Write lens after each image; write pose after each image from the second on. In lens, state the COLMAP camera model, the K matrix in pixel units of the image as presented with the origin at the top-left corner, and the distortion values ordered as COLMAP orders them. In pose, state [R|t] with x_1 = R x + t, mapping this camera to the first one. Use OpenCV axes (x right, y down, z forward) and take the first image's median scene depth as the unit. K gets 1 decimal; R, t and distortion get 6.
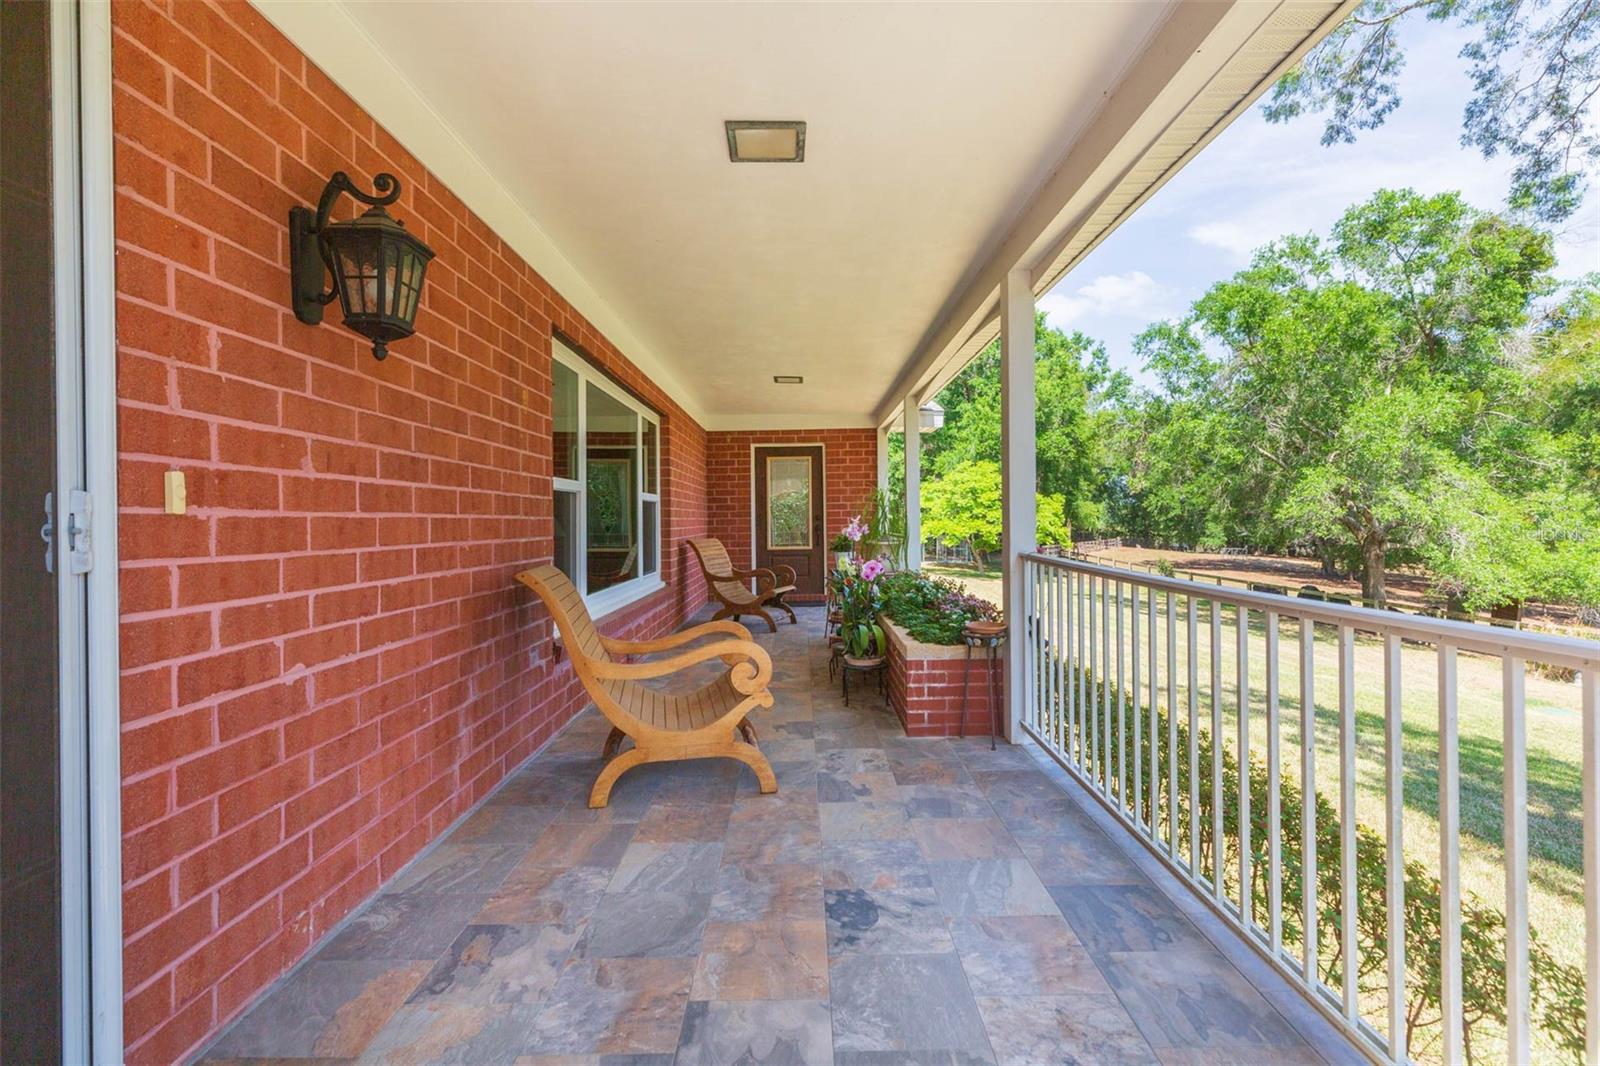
lens RADIAL K [[715.3, 0, 796.2], [0, 715.3, 519.4], [0, 0, 1]] dist [0.003791, 0.000984]
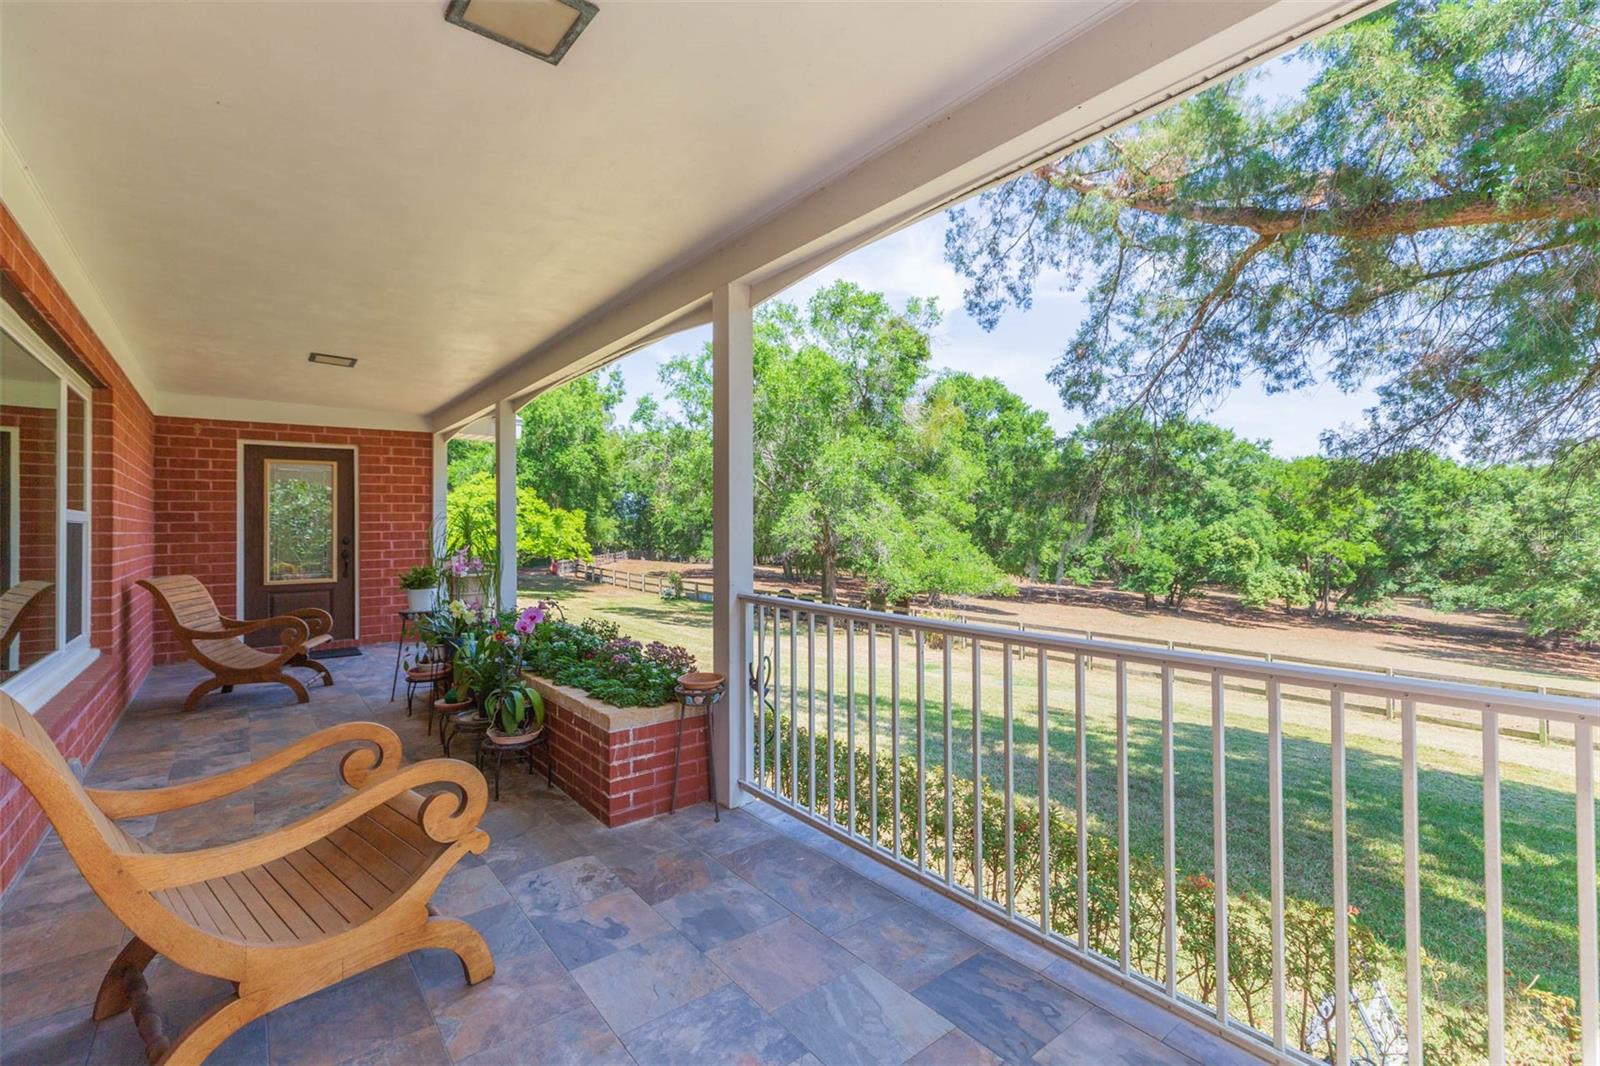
lens RADIAL K [[715.3, 0, 794.5], [0, 715.3, 522.0], [0, 0, 1]] dist [0.003791, 0.000984]
pose [[0.787017, 0.008356, 0.616874, -0.066371], [0.001138, 0.999887, -0.014996, -0.010660], [-0.616930, 0.012504, 0.786919, 0.084879]]
